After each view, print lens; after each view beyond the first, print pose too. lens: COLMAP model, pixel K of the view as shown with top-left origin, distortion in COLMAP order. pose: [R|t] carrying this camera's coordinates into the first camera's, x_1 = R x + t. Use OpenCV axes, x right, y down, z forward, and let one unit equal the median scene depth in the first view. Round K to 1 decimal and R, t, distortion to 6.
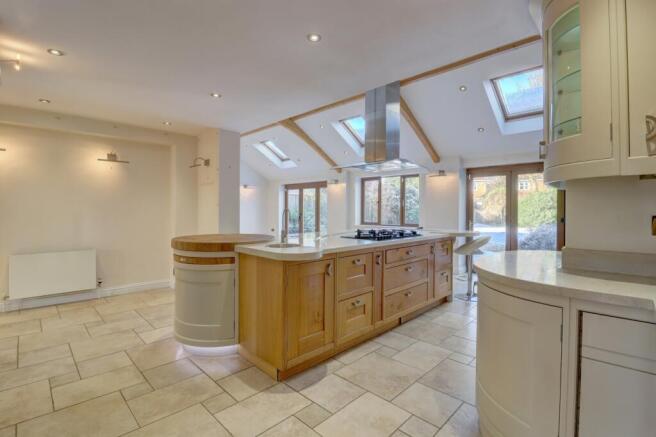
lens RADIAL K [[306.8, 0, 330.8], [0, 306.8, 210.1], [0, 0, 1]] dist [-0.003034, -0.000802]
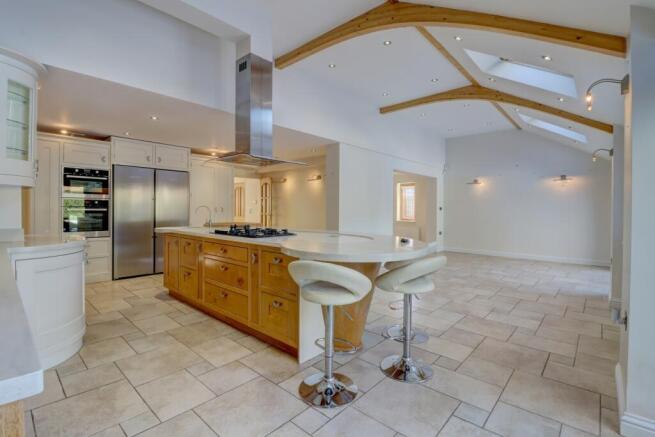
lens RADIAL K [[306.4, 0, 330.3], [0, 306.4, 210.1], [0, 0, 1]] dist [-0.003034, -0.000802]
pose [[0.038649, -0.001927, -0.999251, 0.465096], [-0.008673, 0.999960, -0.002263, 0.004655], [0.999215, 0.008754, 0.038631, 0.493706]]
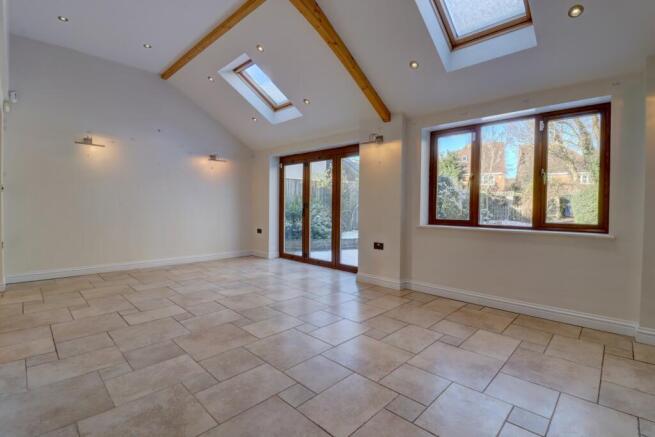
lens RADIAL K [[306.4, 0, 330.3], [0, 306.4, 210.1], [0, 0, 1]] dist [-0.003034, -0.000802]
pose [[0.999961, 0.005351, 0.007029, -0.062767], [-0.005415, 0.999944, 0.009105, 0.018713], [-0.006980, -0.009142, 0.999934, 0.464073]]
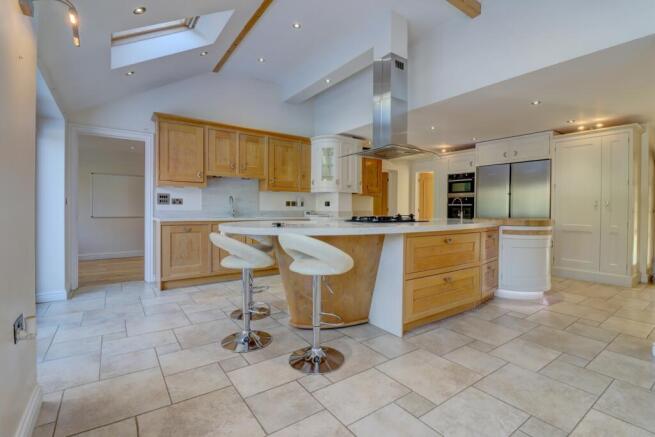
lens RADIAL K [[306.4, 0, 330.3], [0, 306.4, 210.1], [0, 0, 1]] dist [-0.003034, -0.000802]
pose [[-0.983191, -0.015924, 0.181886, 0.071212], [-0.014918, 0.999865, 0.006895, 0.018085], [-0.181971, 0.004066, -0.983295, 0.838155]]
